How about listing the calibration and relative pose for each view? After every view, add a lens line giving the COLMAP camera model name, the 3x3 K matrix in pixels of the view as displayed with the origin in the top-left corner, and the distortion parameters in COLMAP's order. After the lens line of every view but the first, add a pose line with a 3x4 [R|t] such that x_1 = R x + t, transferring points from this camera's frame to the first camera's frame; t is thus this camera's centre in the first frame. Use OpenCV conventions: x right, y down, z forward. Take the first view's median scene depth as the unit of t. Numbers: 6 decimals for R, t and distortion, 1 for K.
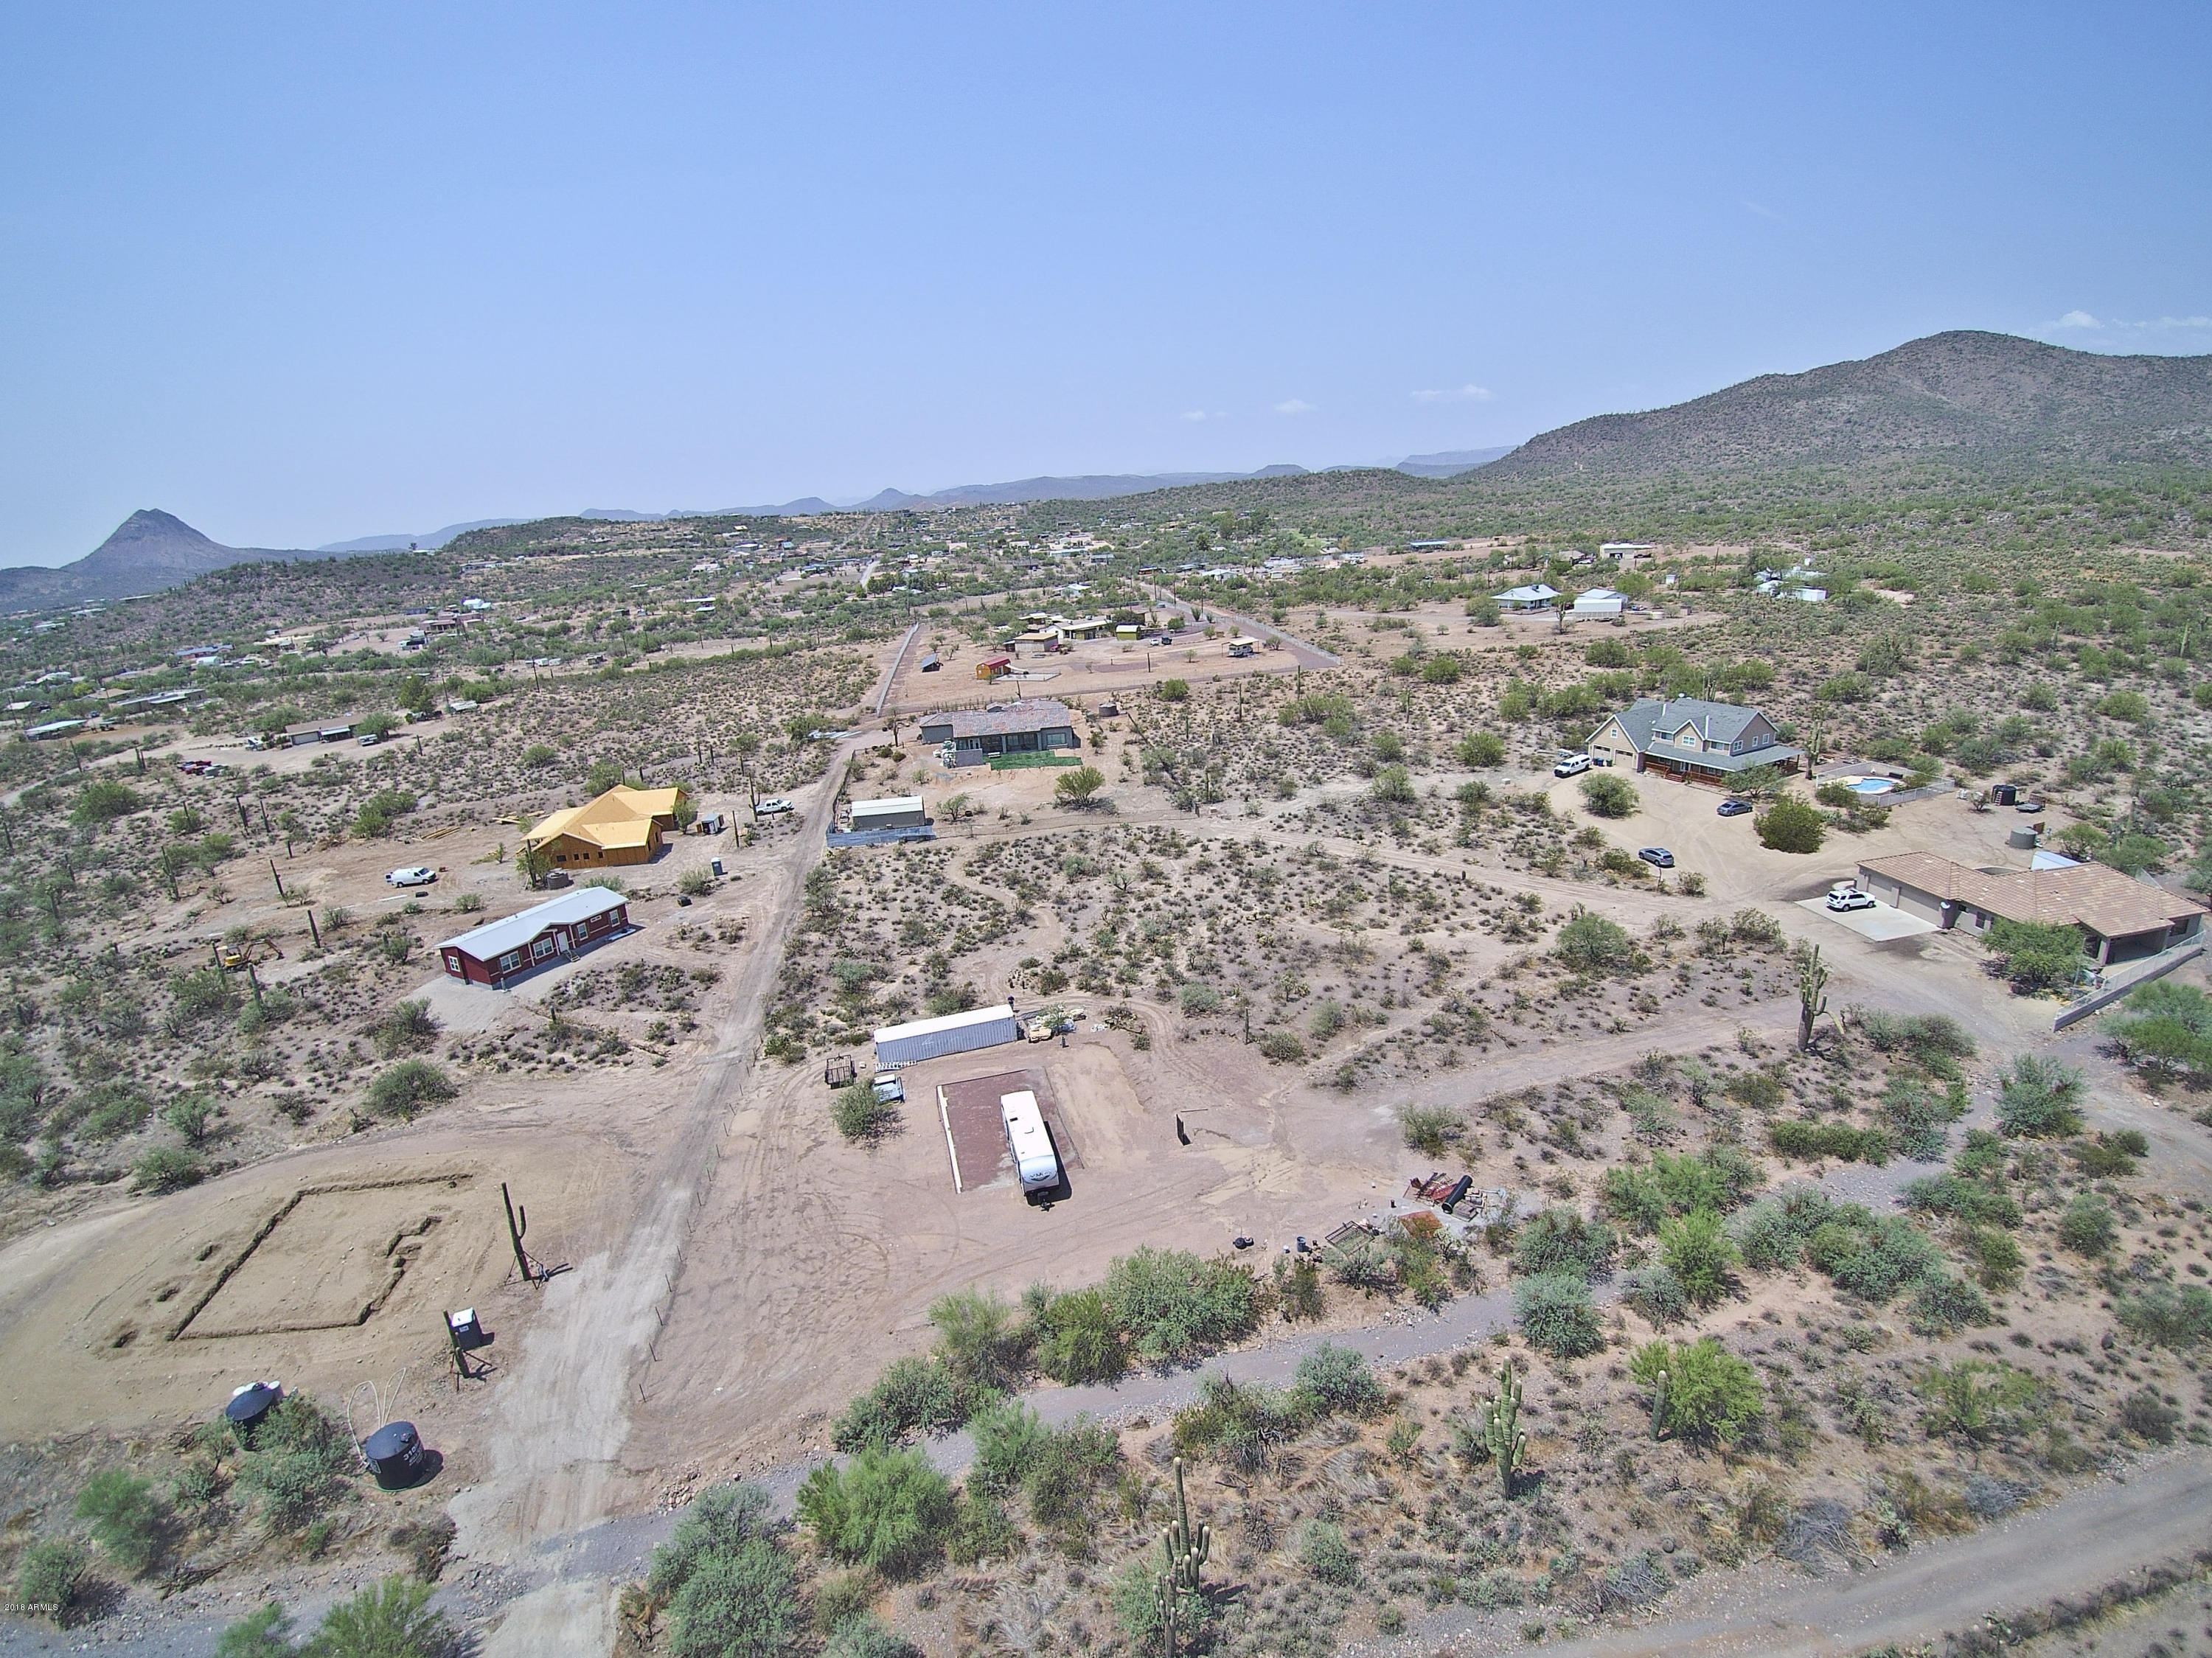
lens RADIAL K [[1071.4, 0, 1127.8], [0, 1071.4, 887.7], [0, 0, 1]] dist [-0.027917, -0.018310]
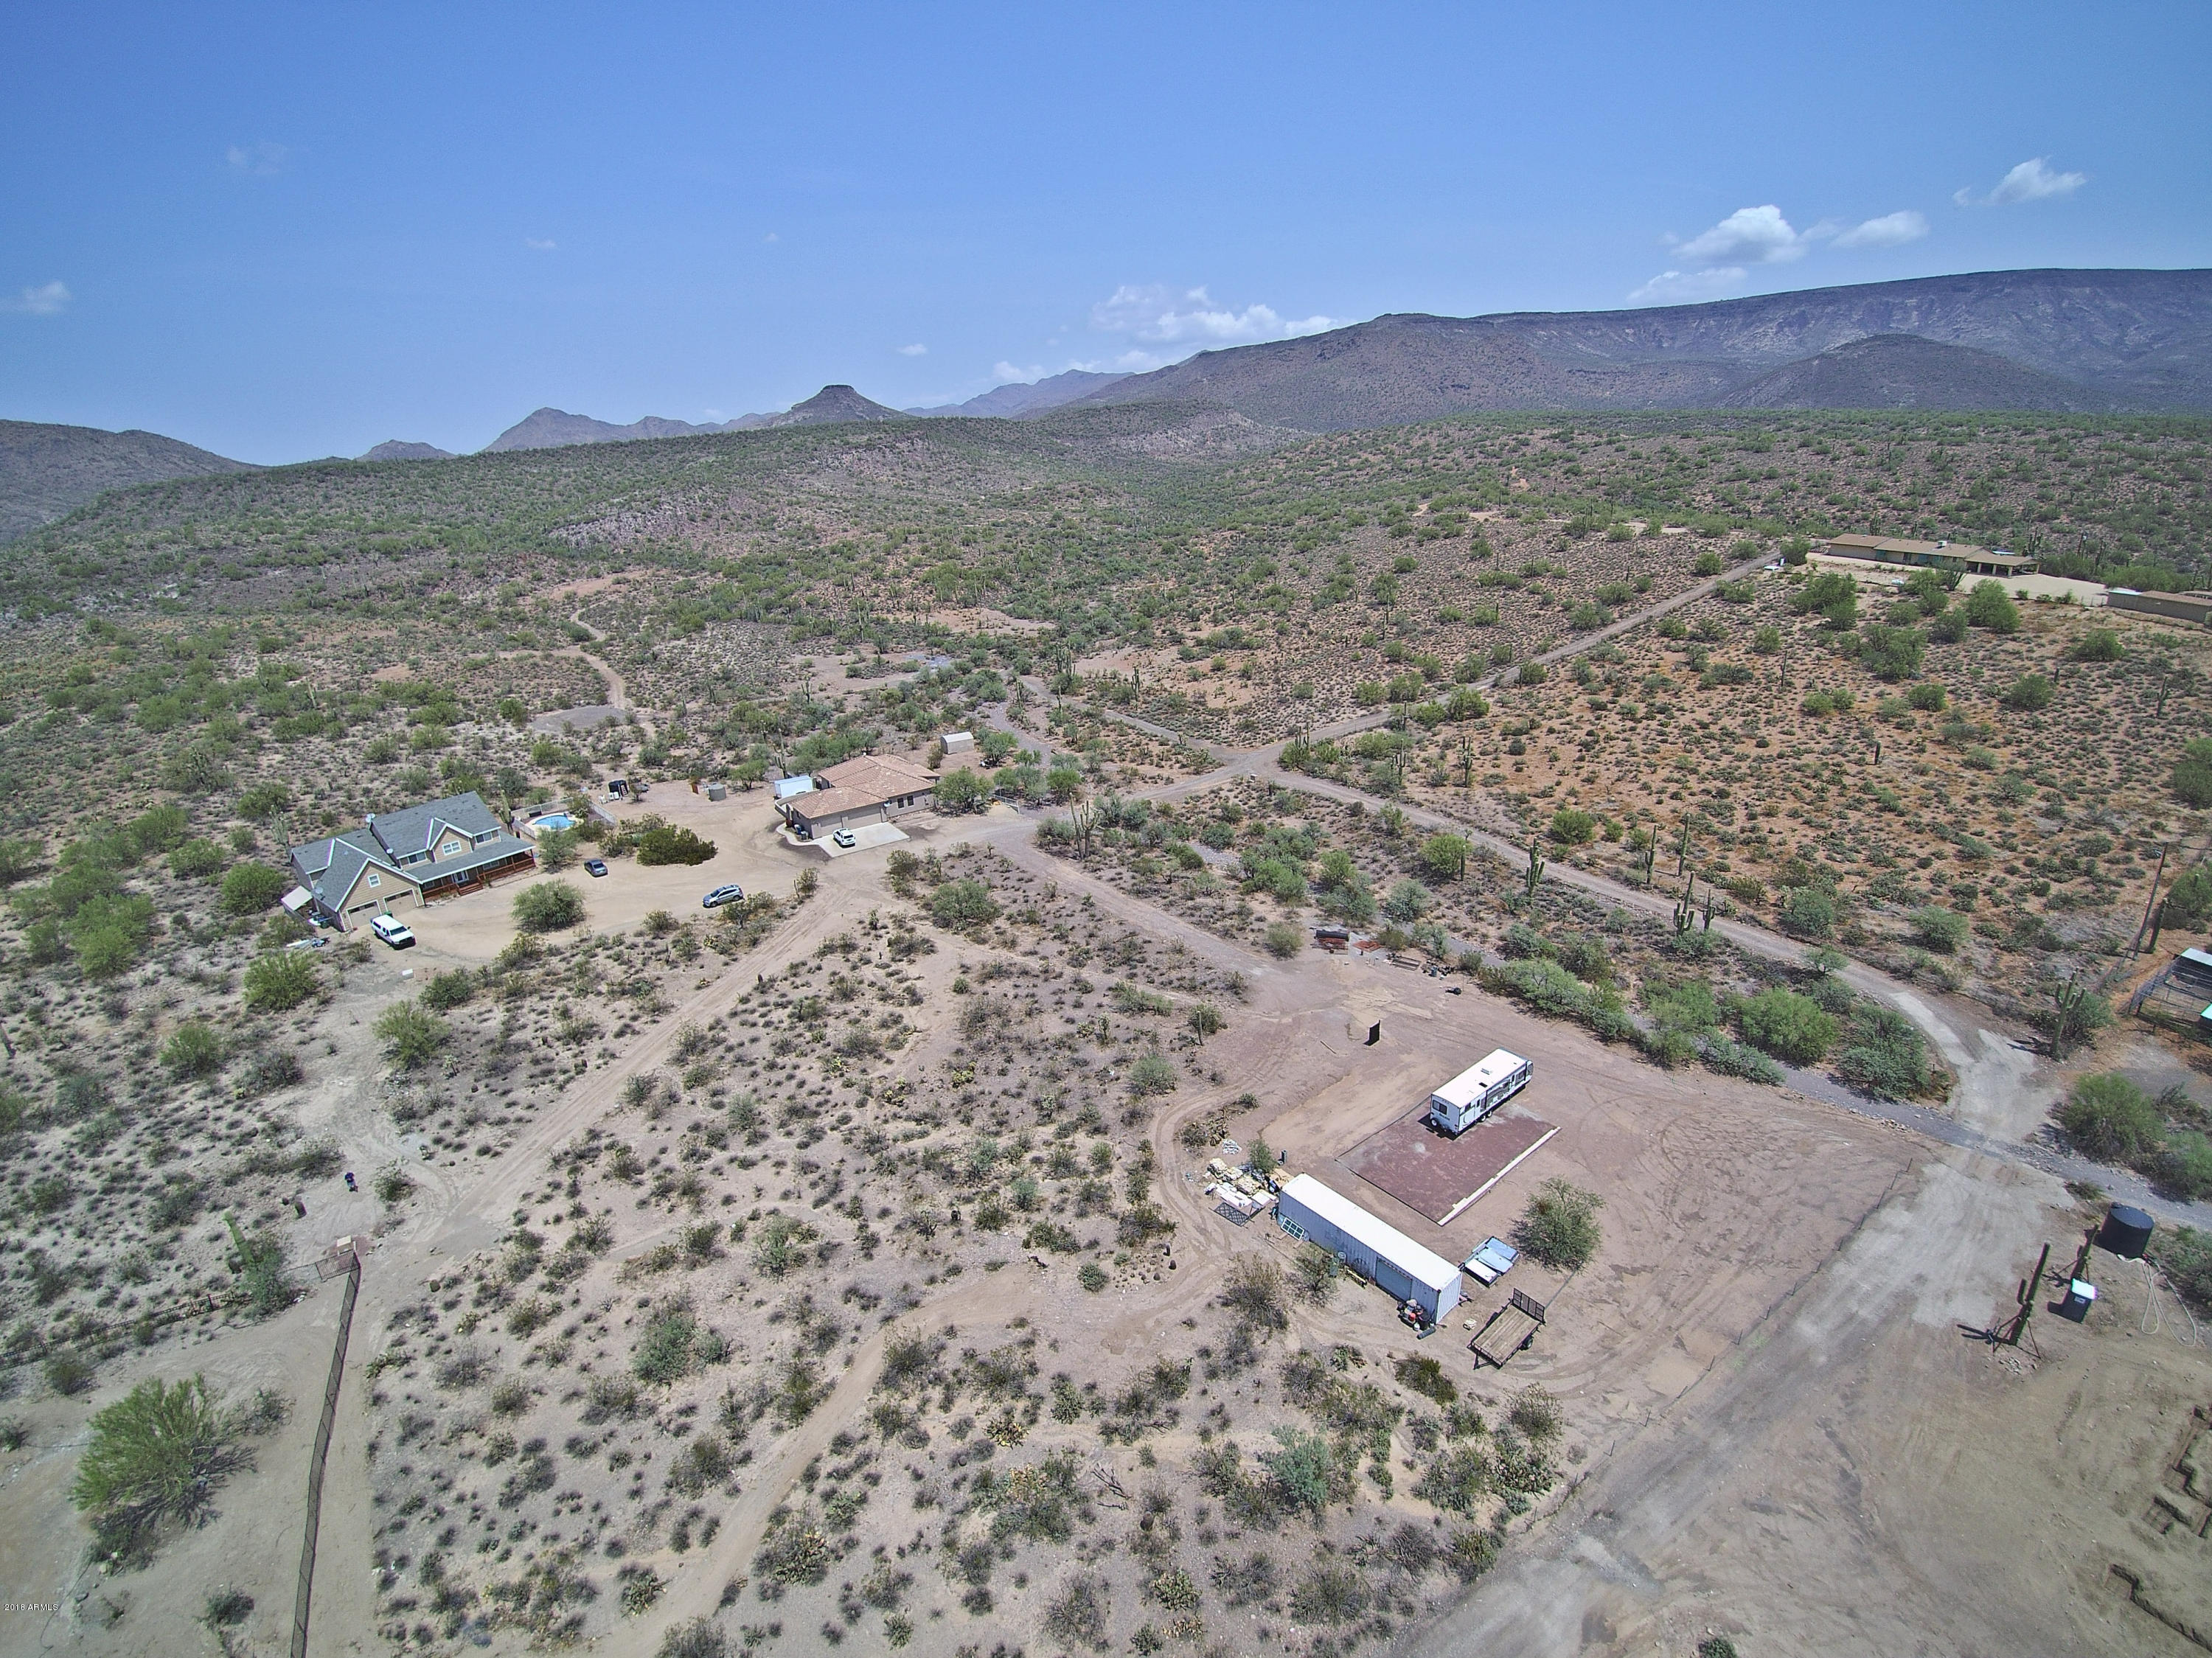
lens RADIAL K [[1012.8, 0, 1120.0], [0, 1012.8, 810.9], [0, 0, 1]] dist [-0.027738, -0.017874]
pose [[-0.404247, -0.232717, 0.884549, -0.529694], [0.385237, 0.833806, 0.395424, -0.363112], [-0.829564, 0.500610, -0.247412, 0.970813]]
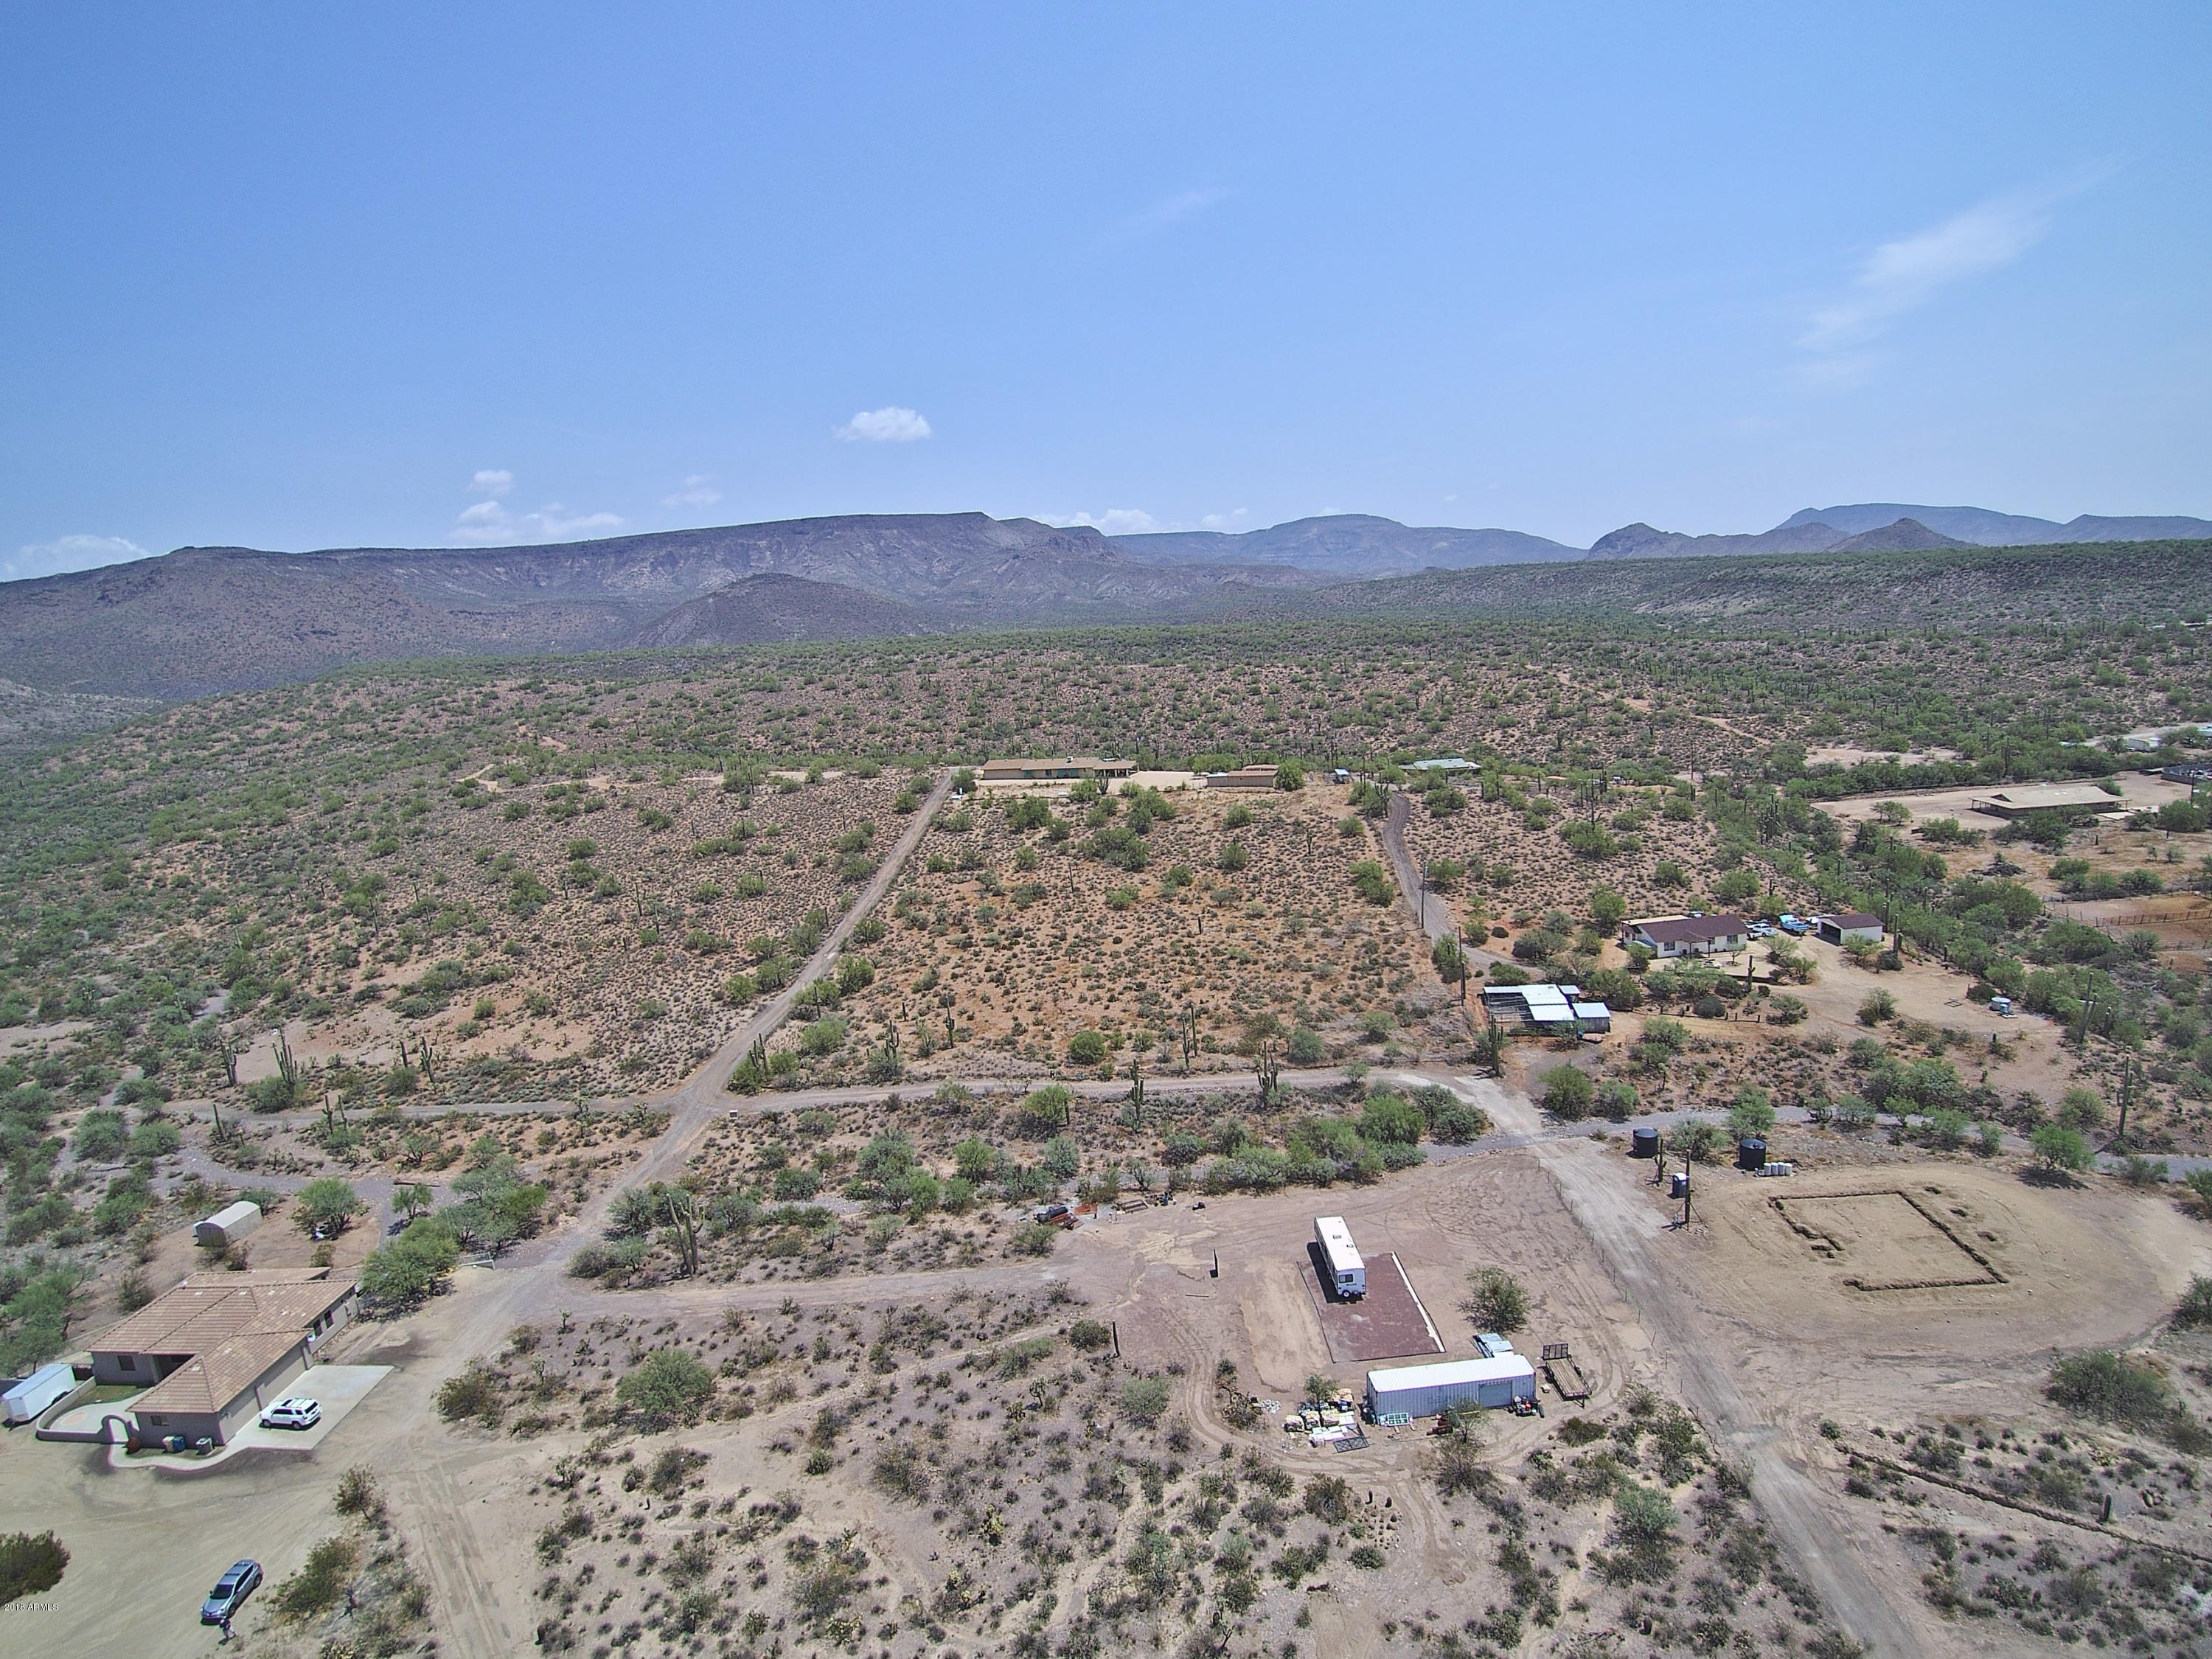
lens RADIAL K [[1150.6, 0, 1115.7], [0, 1150.6, 822.6], [0, 0, 1]] dist [-0.025547, -0.020623]
pose [[-0.966554, 0.092527, 0.239192, -0.142844], [0.201099, 0.852245, 0.482947, -0.615349], [-0.159165, 0.514896, -0.842347, 1.318435]]
